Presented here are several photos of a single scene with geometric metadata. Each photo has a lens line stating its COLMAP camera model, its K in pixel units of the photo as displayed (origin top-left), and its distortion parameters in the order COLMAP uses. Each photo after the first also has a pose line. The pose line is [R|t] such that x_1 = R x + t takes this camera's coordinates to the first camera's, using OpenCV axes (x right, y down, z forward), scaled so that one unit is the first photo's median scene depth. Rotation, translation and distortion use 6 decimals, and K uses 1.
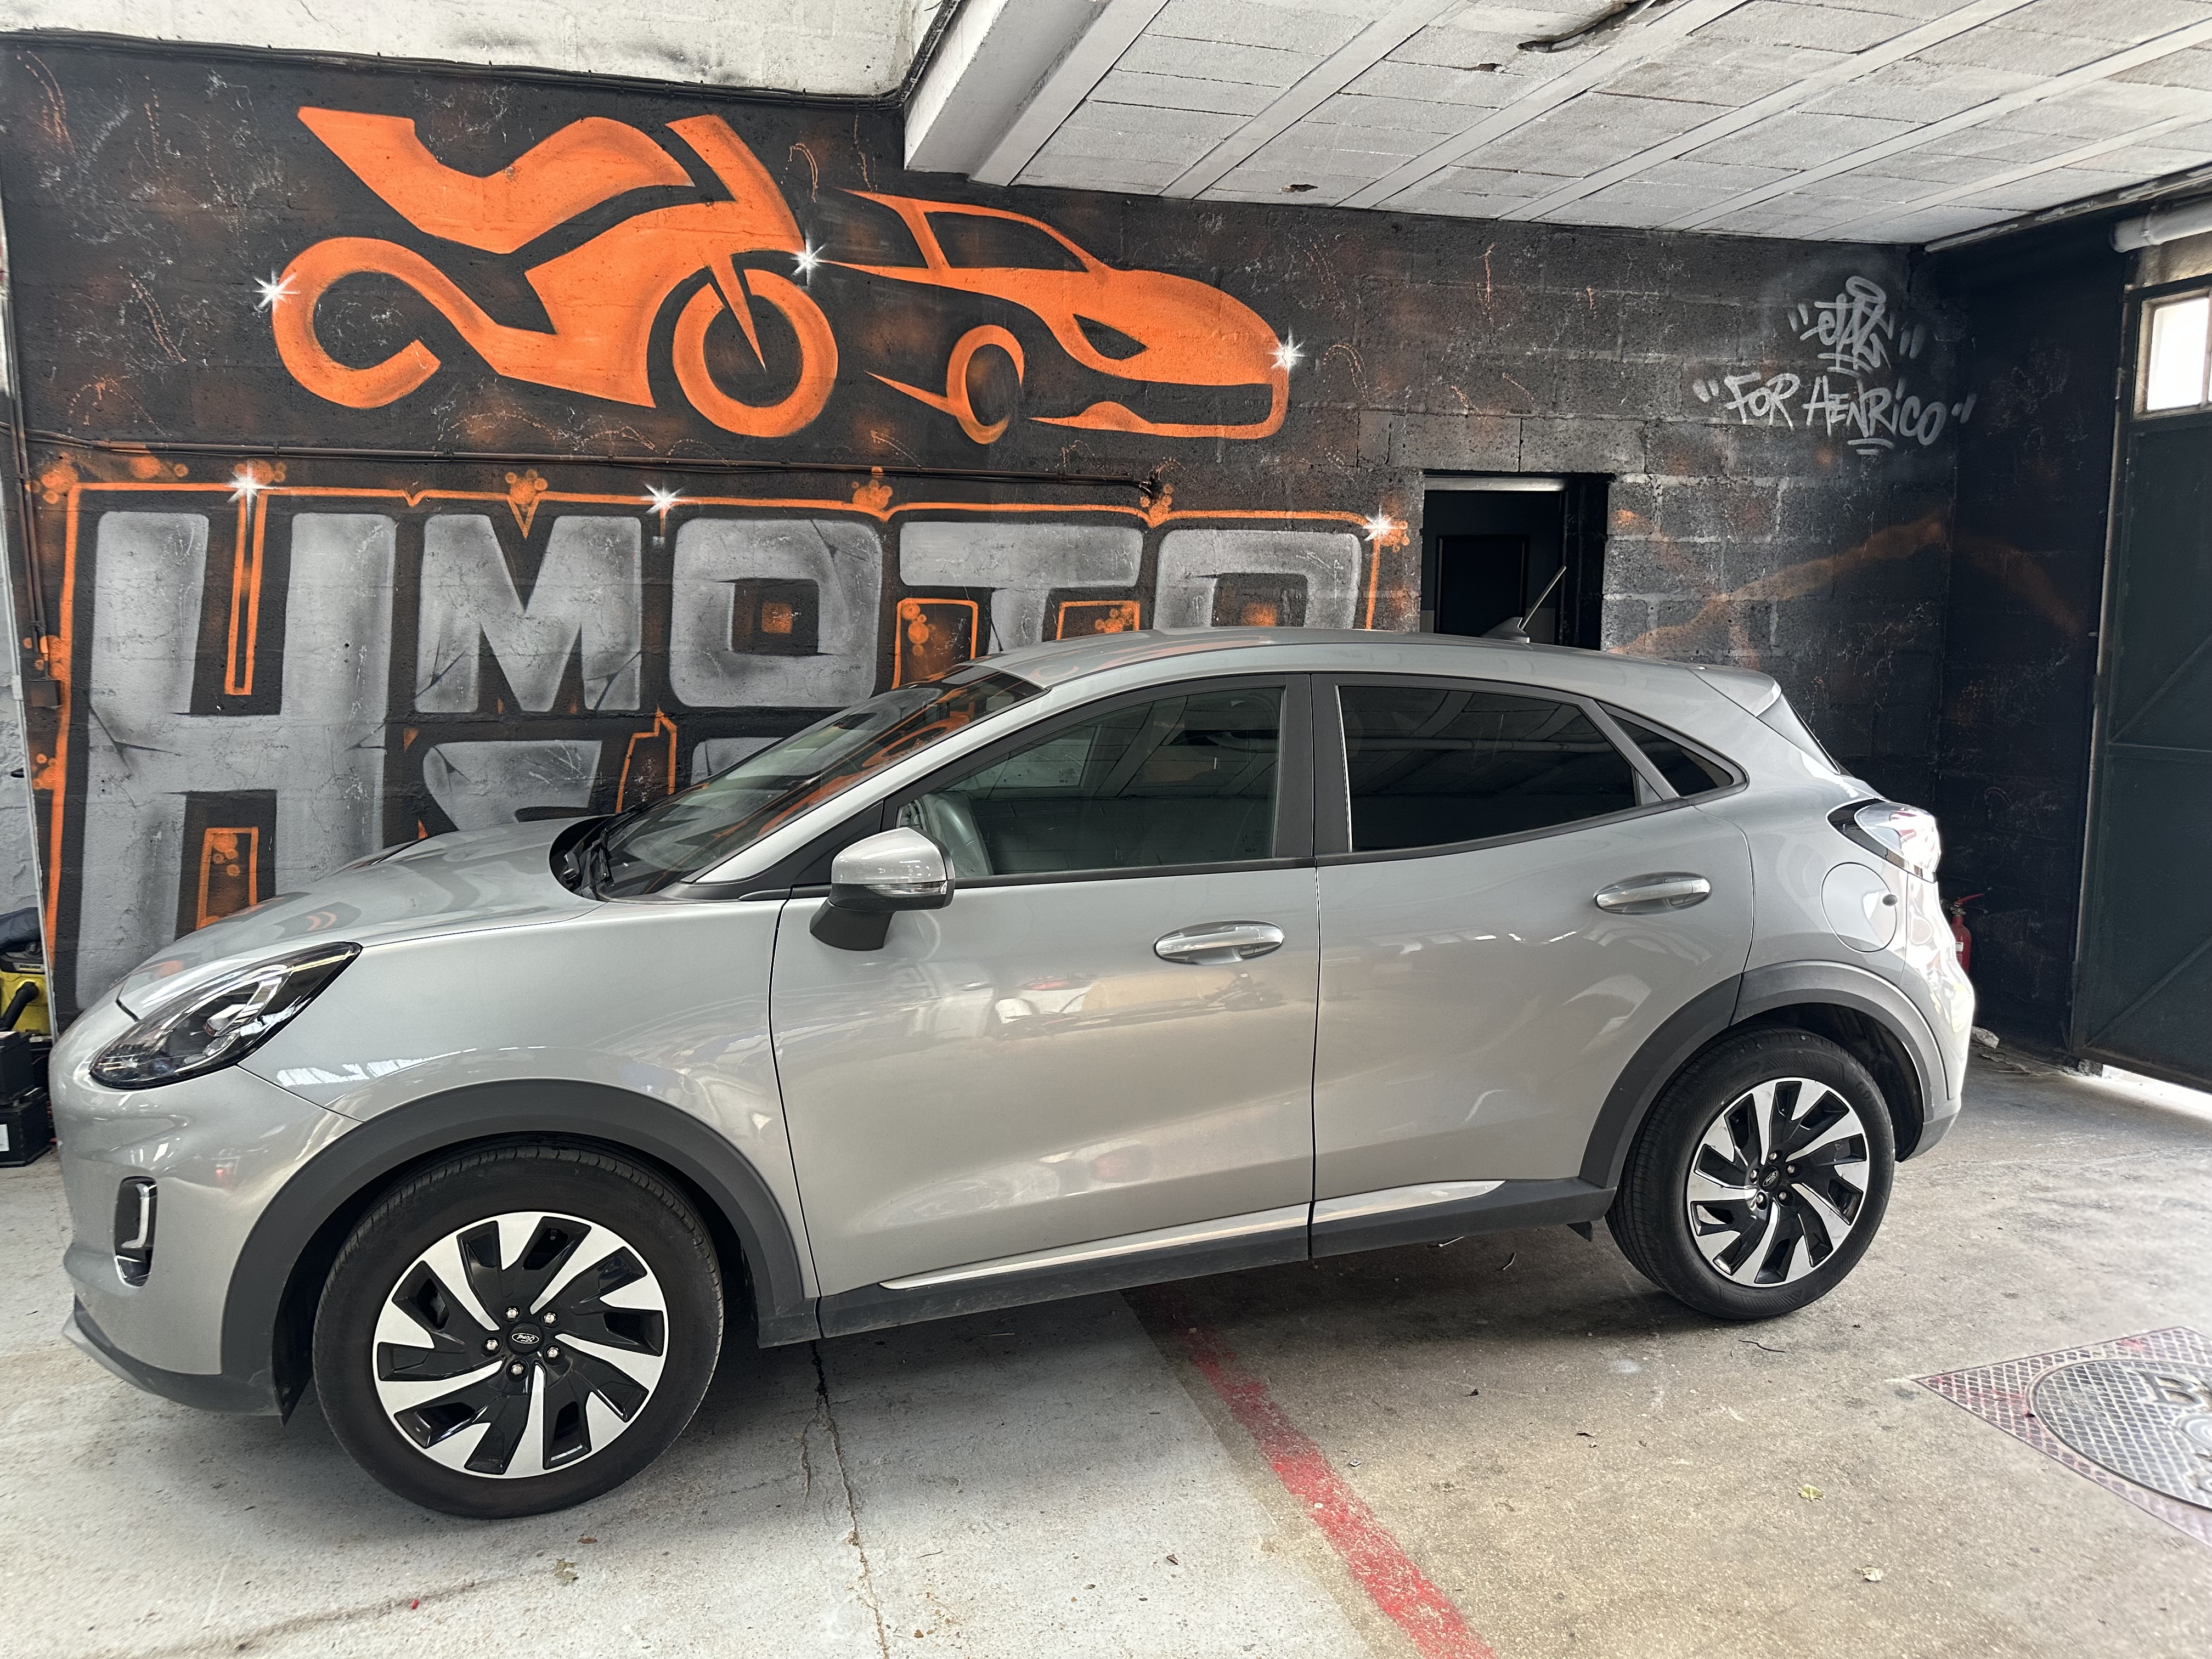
lens RADIAL K [[1557.7, 0, 1106.6], [0, 1557.7, 844.3], [0, 0, 1]] dist [0.042400, -0.055517]
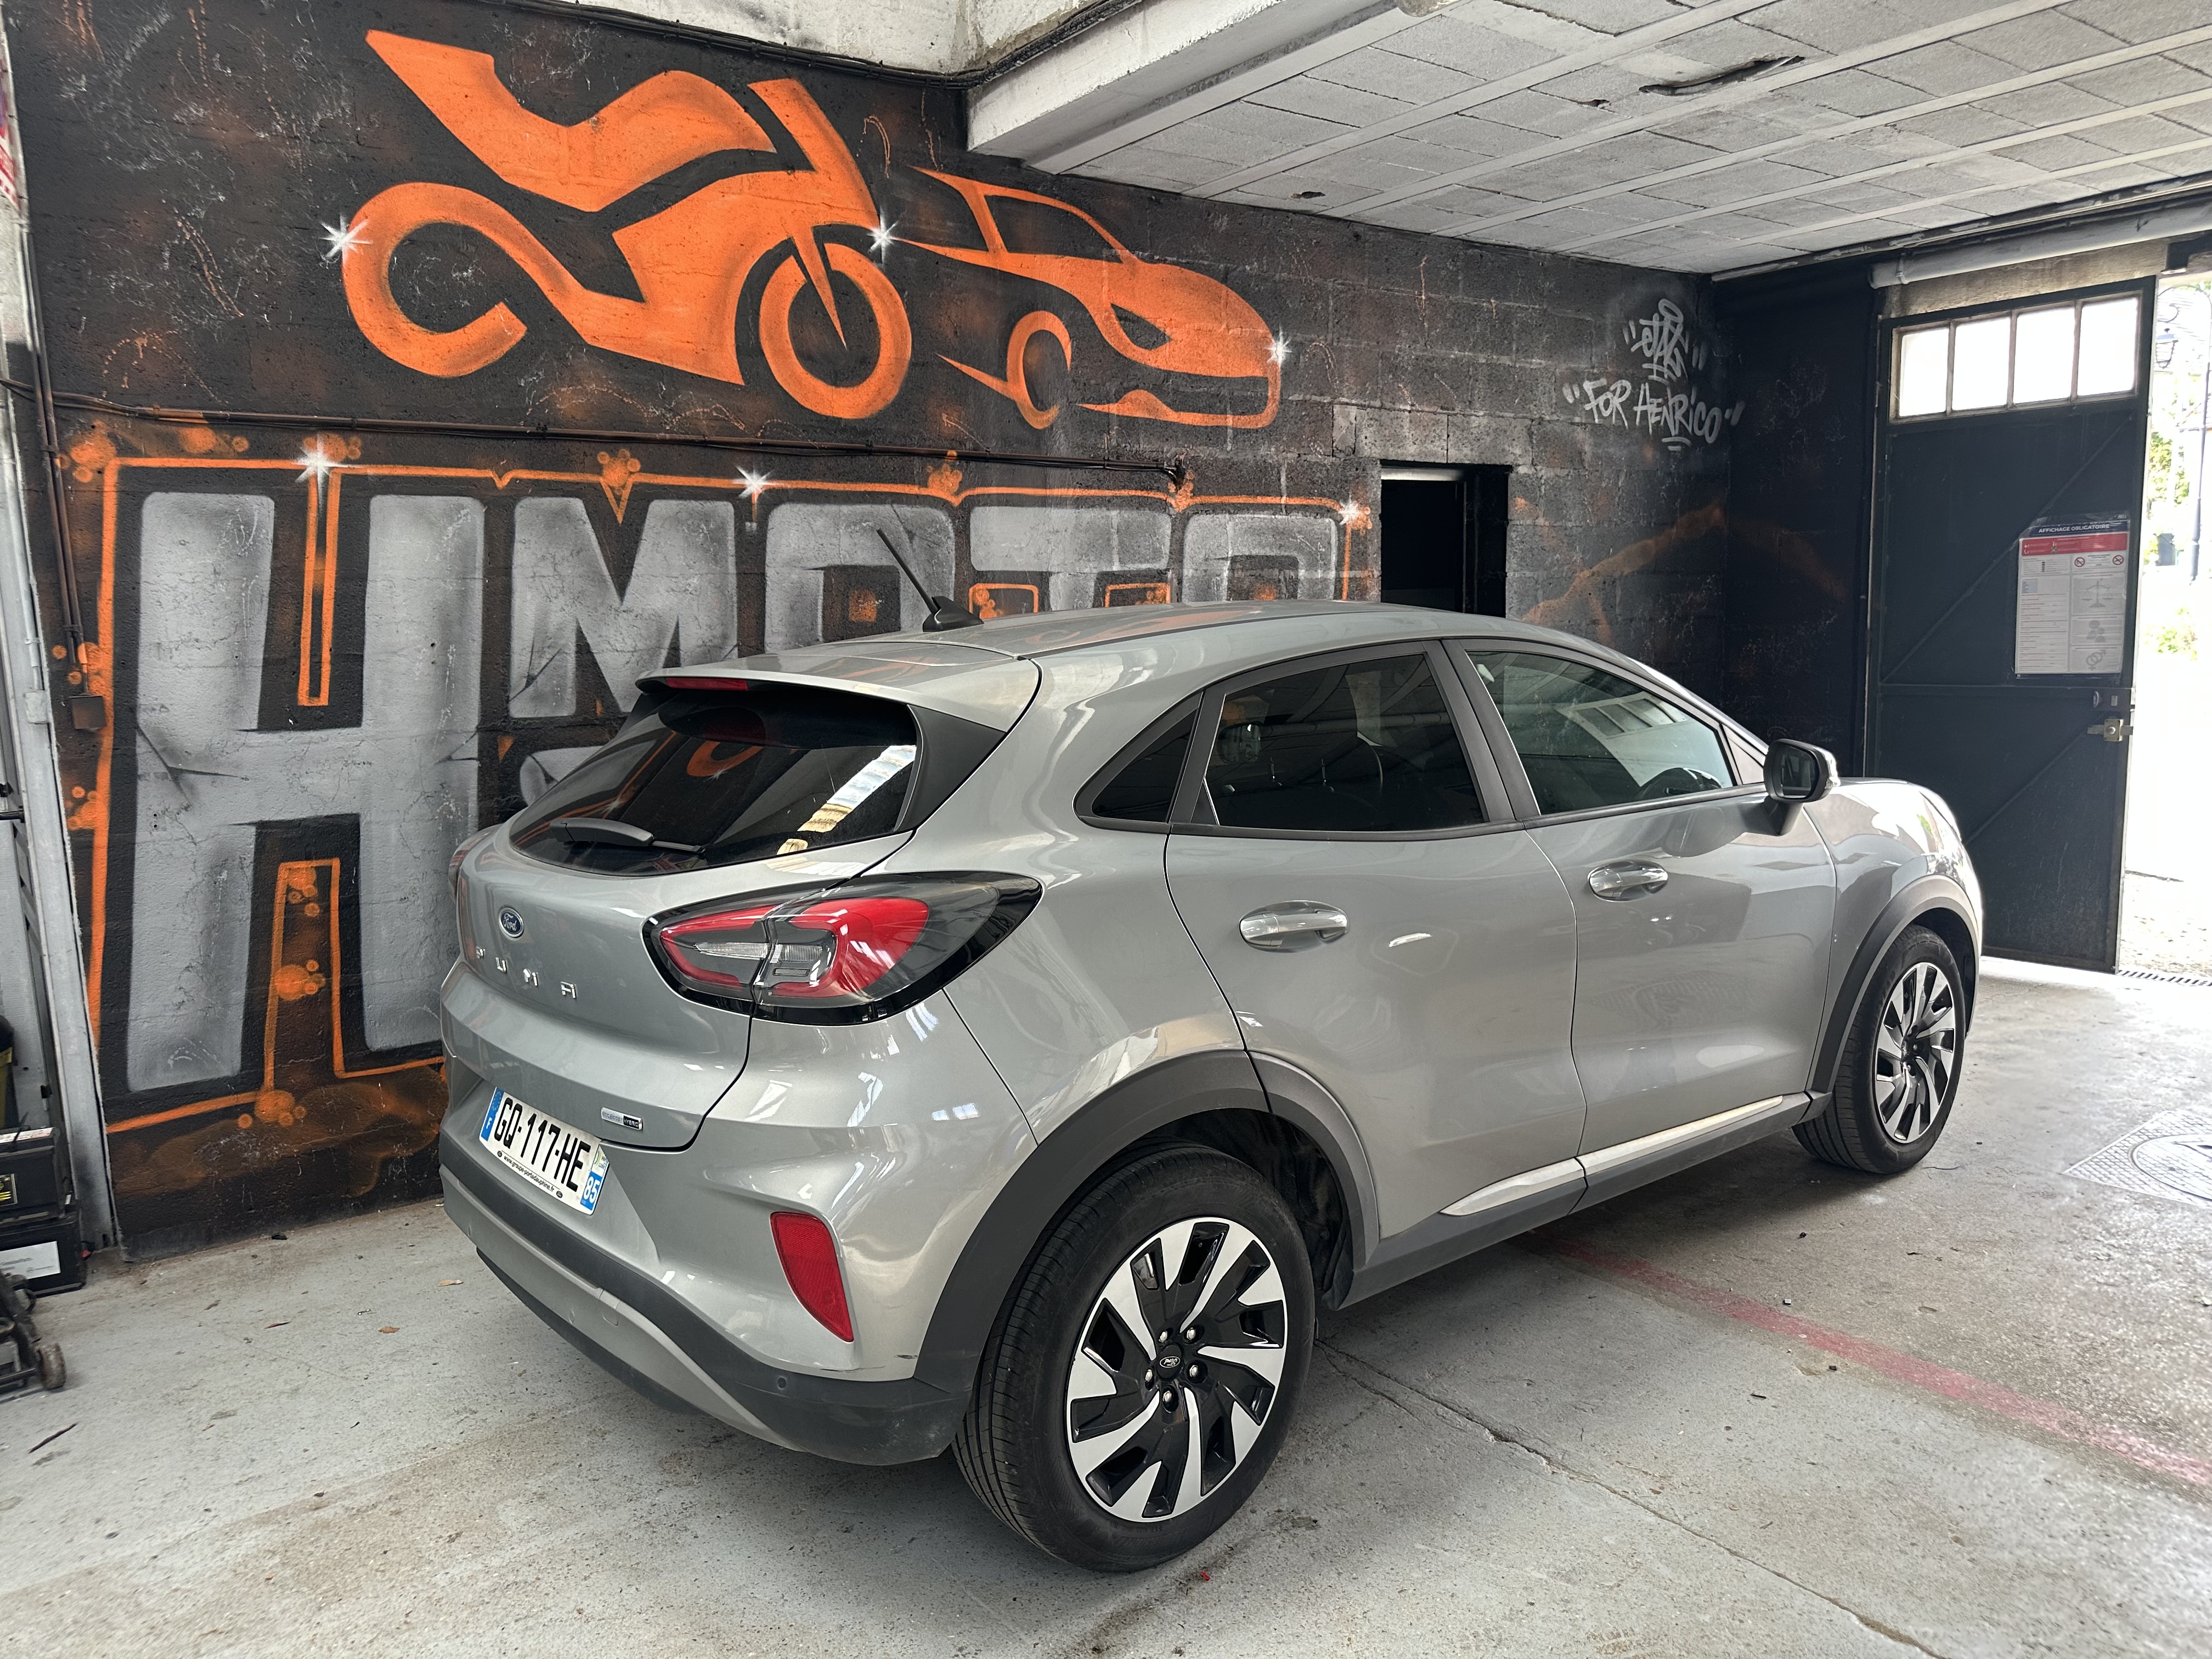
lens RADIAL K [[1557.7, 0, 1109.0], [0, 1557.7, 849.3], [0, 0, 1]] dist [0.042400, -0.055517]
pose [[0.939755, -0.074458, 0.333641, -0.418017], [0.073760, 0.997167, 0.014778, 0.002900], [-0.333796, 0.010722, 0.942584, 0.039555]]
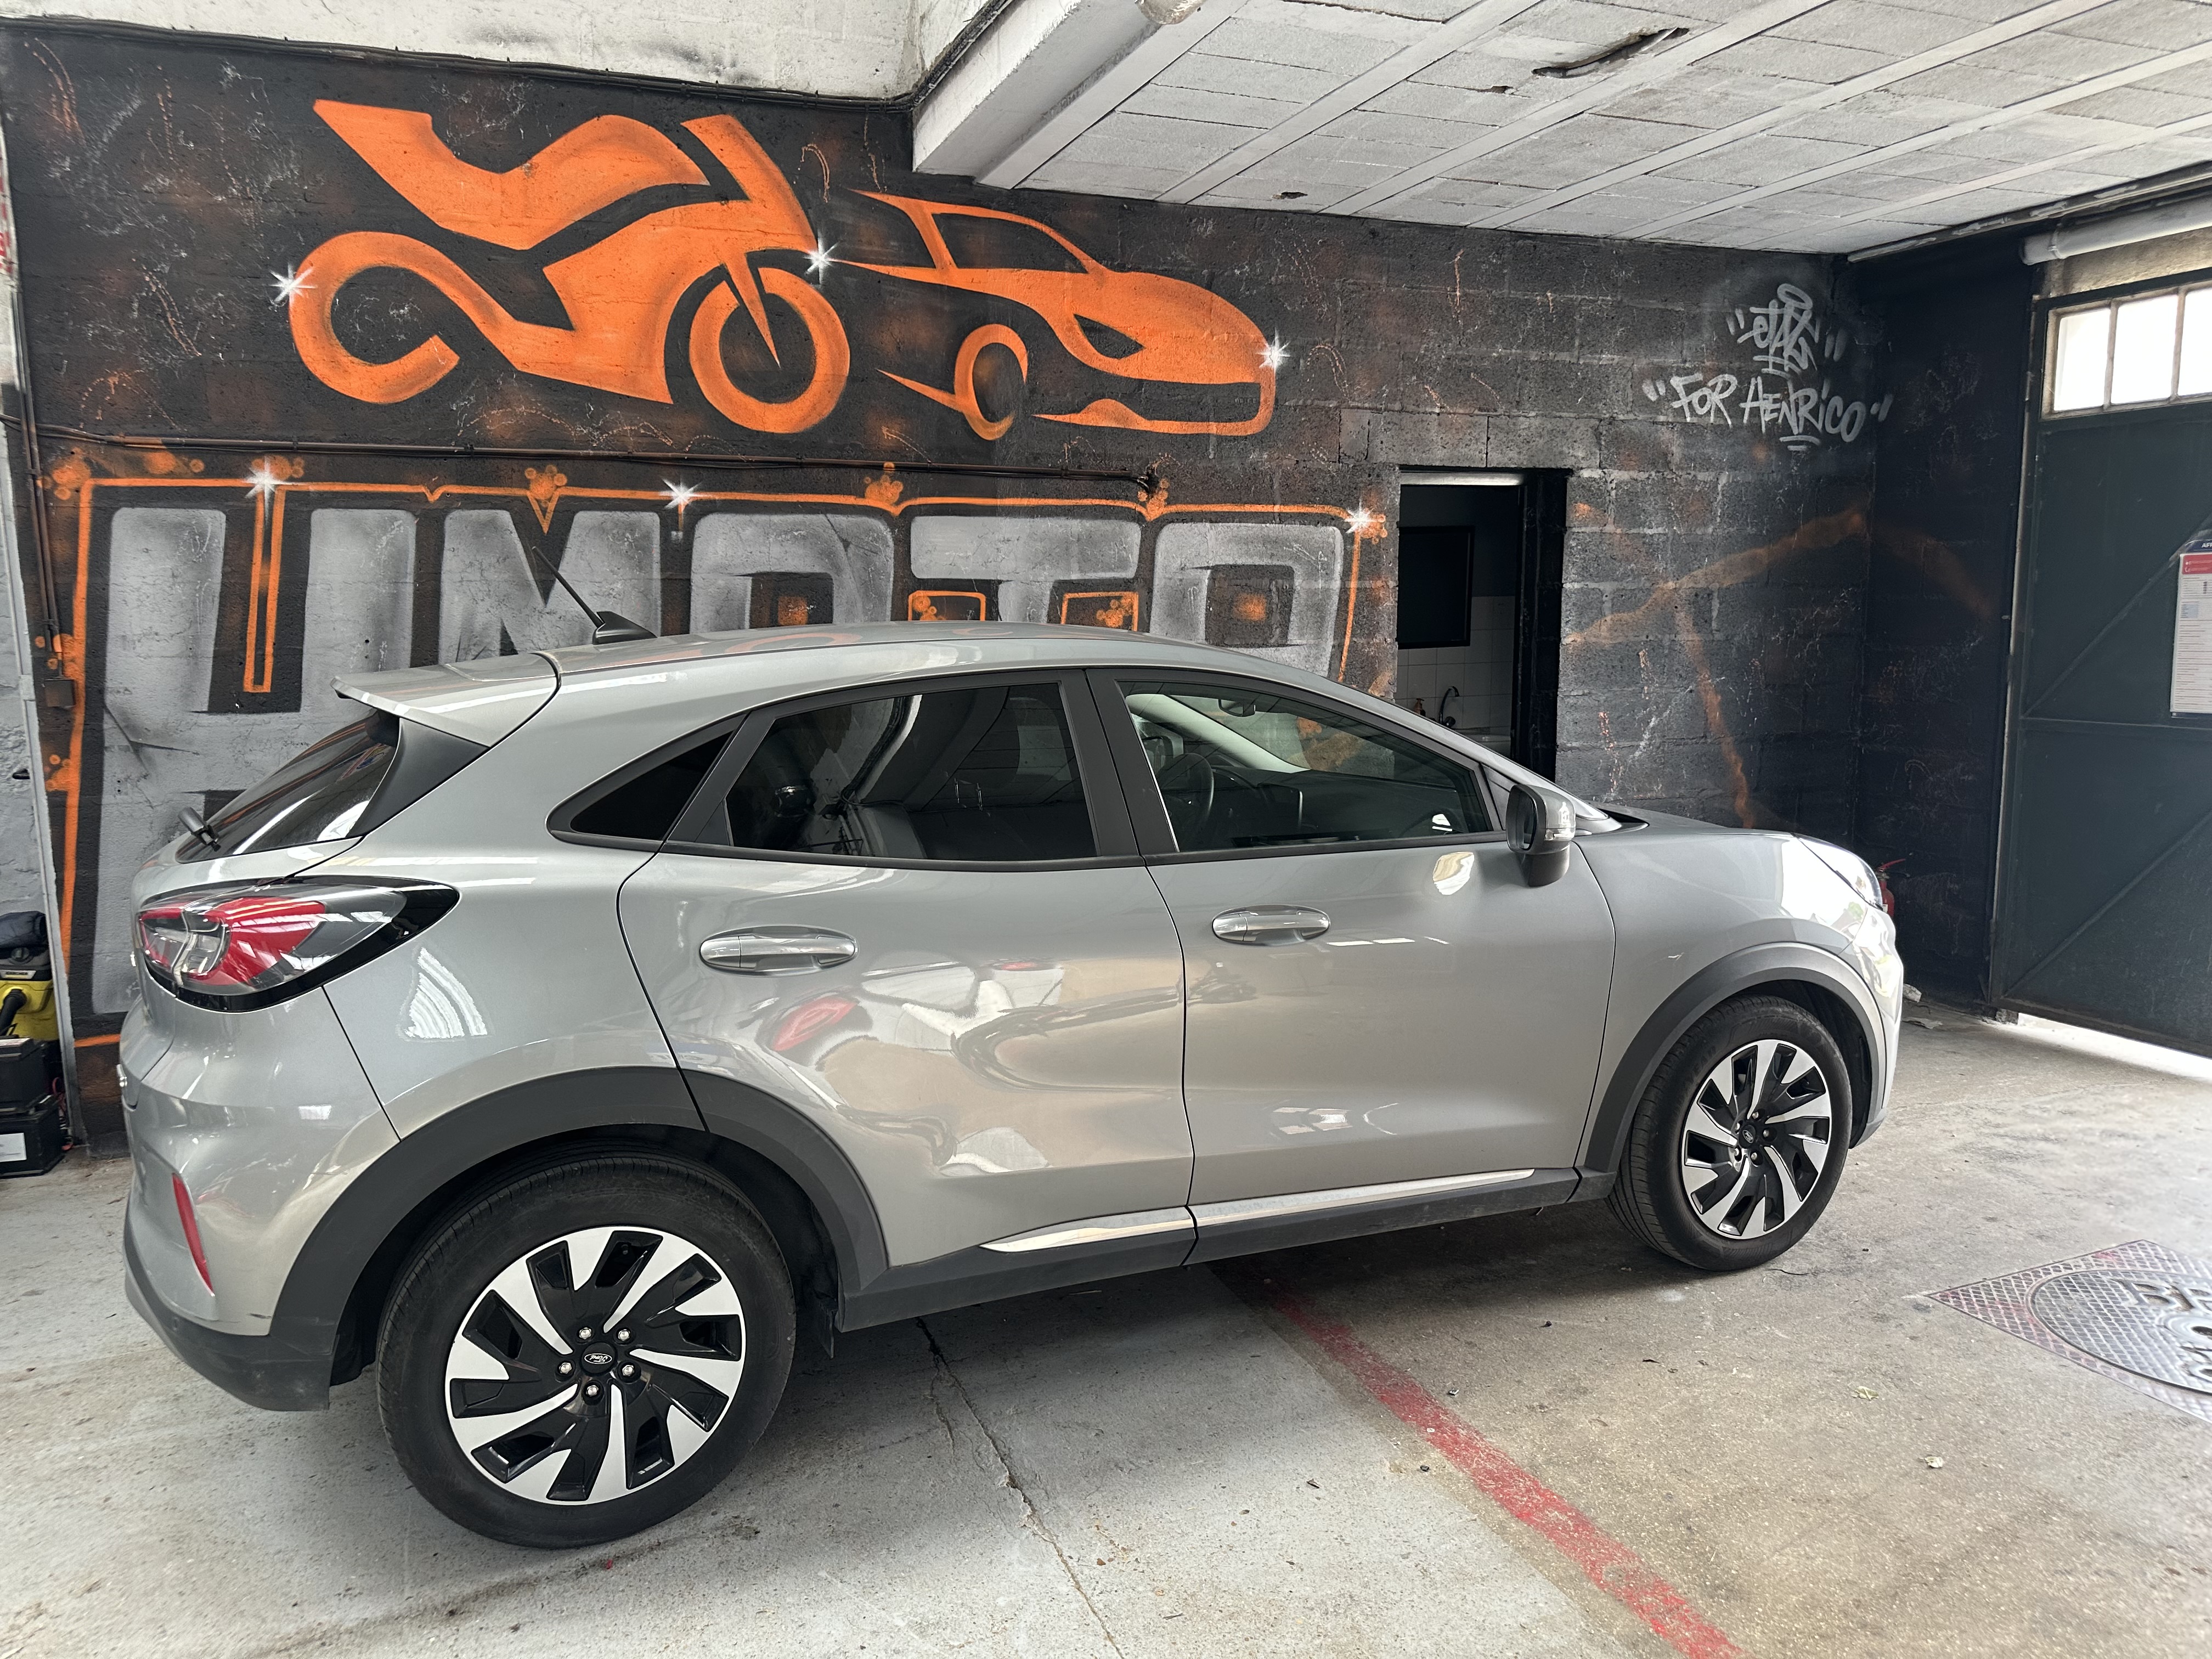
lens RADIAL K [[1557.7, 0, 1108.8], [0, 1557.7, 841.2], [0, 0, 1]] dist [0.042400, -0.055517]
pose [[0.996079, -0.019551, 0.086283, -0.100626], [0.019054, 0.999797, 0.006585, 0.002407], [-0.086394, -0.004915, 0.996249, -0.033131]]
